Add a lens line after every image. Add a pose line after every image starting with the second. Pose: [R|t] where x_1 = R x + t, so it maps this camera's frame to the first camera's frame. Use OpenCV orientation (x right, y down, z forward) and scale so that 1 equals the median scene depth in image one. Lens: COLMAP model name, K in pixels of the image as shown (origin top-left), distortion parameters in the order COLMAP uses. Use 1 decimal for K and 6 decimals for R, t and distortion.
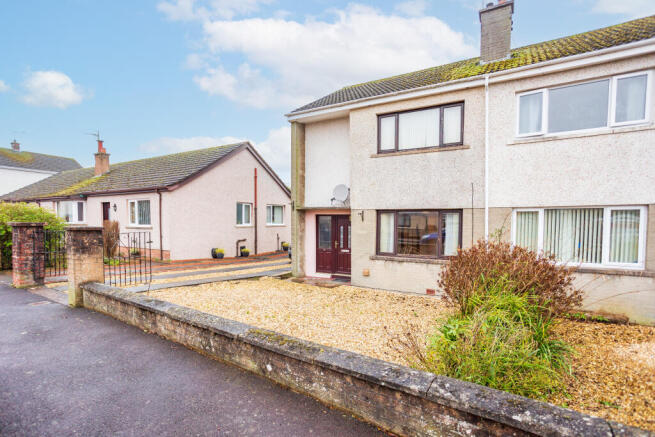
lens RADIAL K [[323.7, 0, 328.3], [0, 323.7, 231.7], [0, 0, 1]] dist [-0.035457, 0.021684]
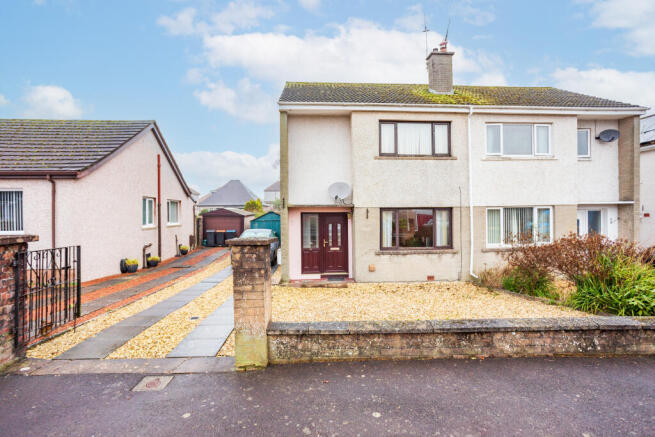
lens RADIAL K [[317.2, 0, 327.5], [0, 317.2, 218.5], [0, 0, 1]] dist [-0.052793, 0.032046]
pose [[0.823388, -0.019910, 0.567129, -0.597471], [0.033882, 0.999326, -0.014108, -0.024109], [-0.566466, 0.030831, 0.823508, 0.239303]]
